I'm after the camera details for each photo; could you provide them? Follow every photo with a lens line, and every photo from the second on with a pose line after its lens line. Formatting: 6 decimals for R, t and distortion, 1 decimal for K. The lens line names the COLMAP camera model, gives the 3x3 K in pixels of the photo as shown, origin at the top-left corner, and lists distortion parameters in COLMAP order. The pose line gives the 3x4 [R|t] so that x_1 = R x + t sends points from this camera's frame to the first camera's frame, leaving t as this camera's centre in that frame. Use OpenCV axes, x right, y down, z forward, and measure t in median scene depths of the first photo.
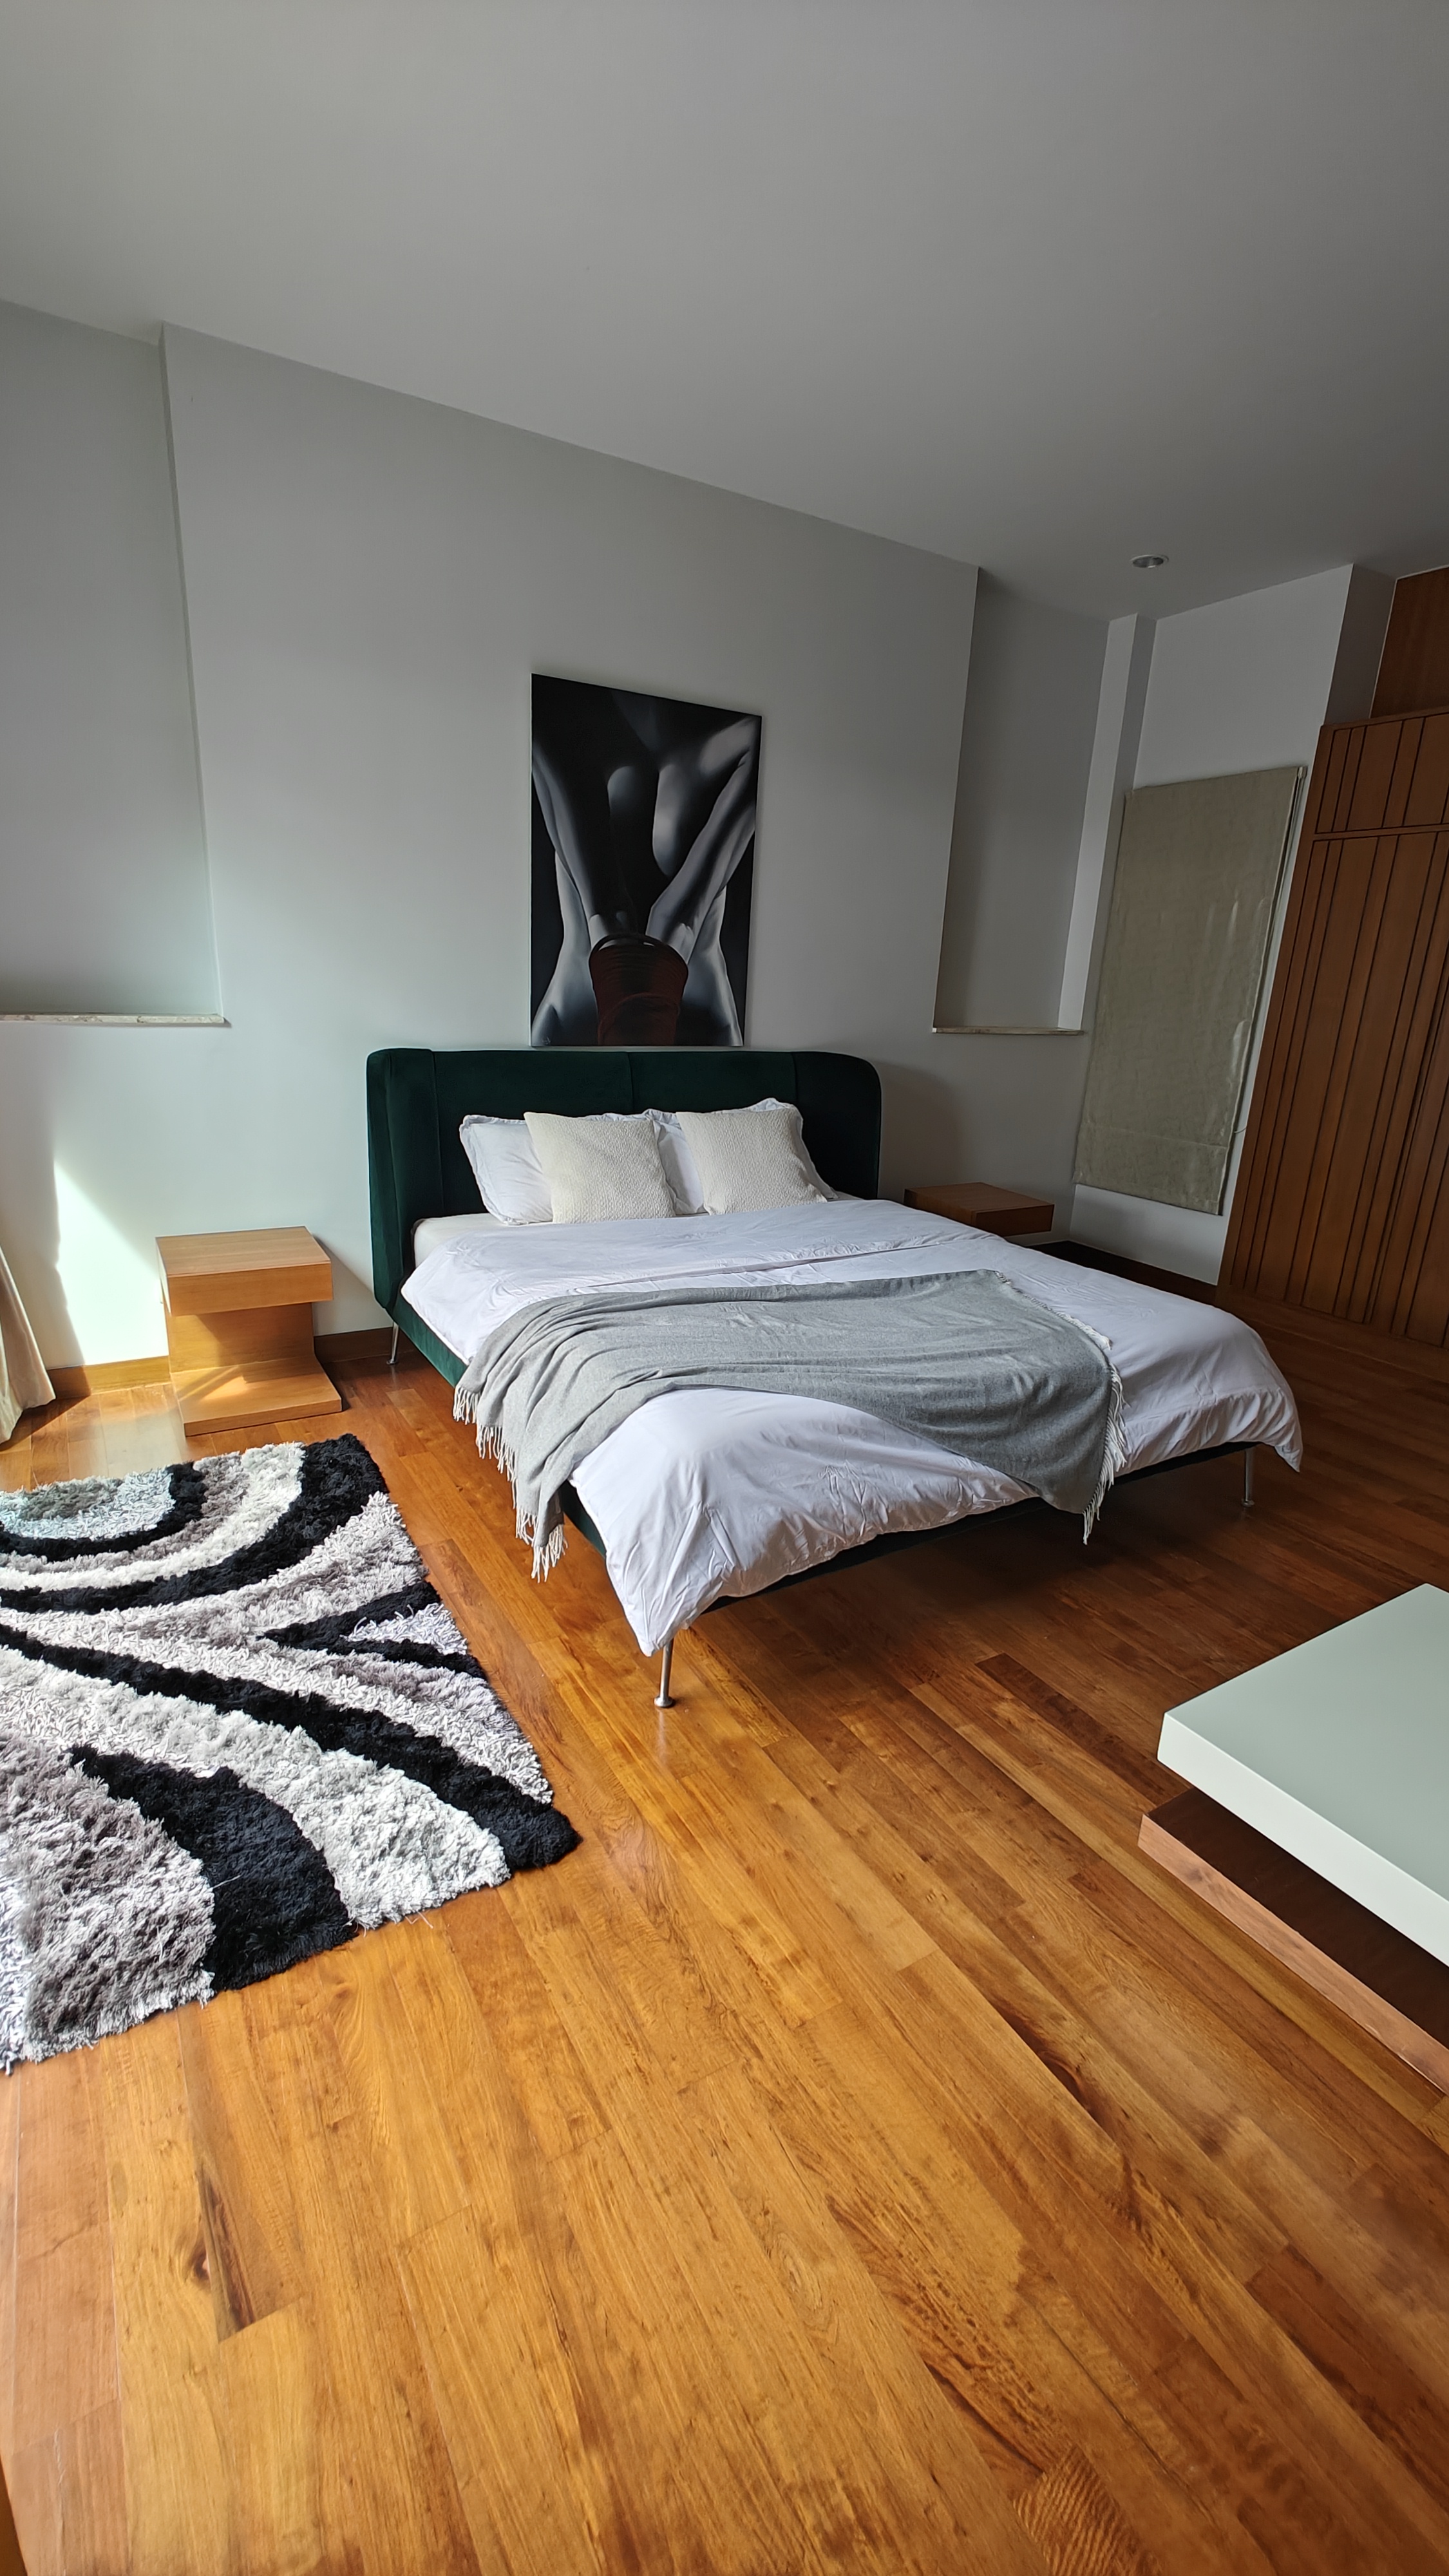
lens RADIAL K [[1088.2, 0, 718.0], [0, 1088.2, 1294.7], [0, 0, 1]] dist [-0.000044, 0.000064]
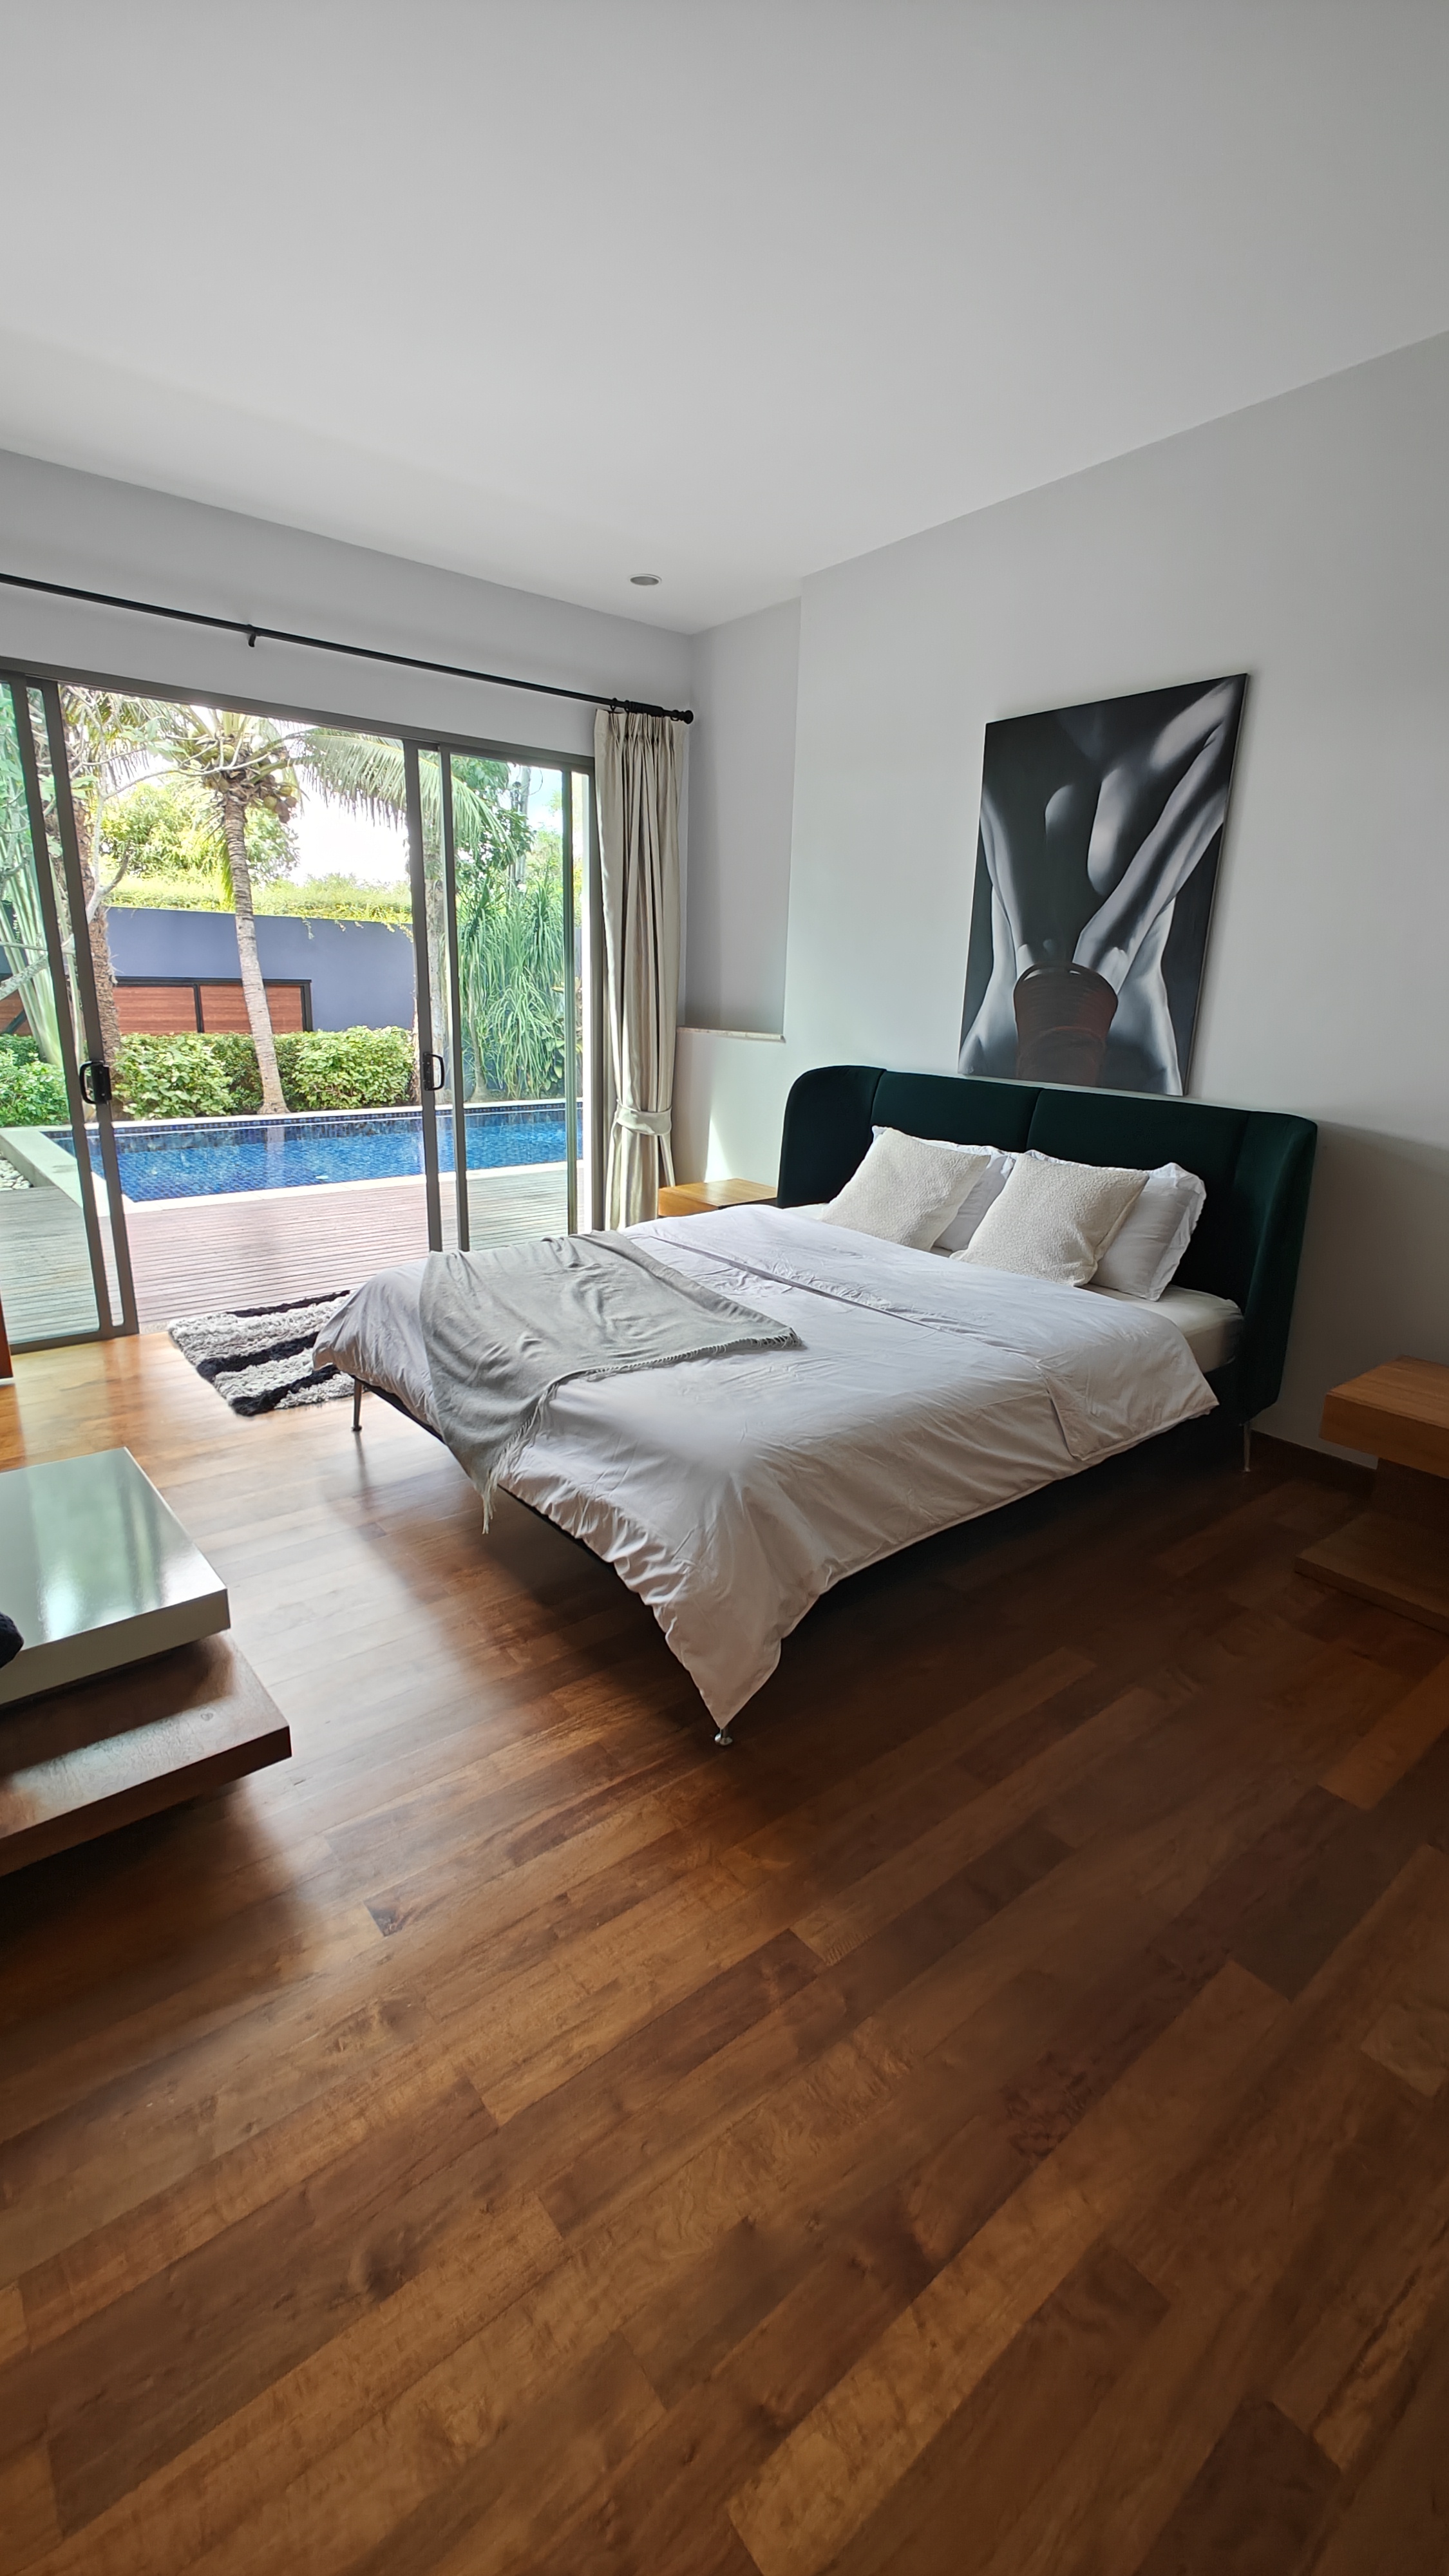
lens RADIAL K [[1088.2, 0, 718.0], [0, 1088.2, 1294.7], [0, 0, 1]] dist [-0.000044, 0.000064]
pose [[0.145834, 0.239835, -0.959798, 0.862256], [-0.304584, 0.933930, 0.187092, -0.156264], [0.941255, 0.265055, 0.209248, 0.624979]]
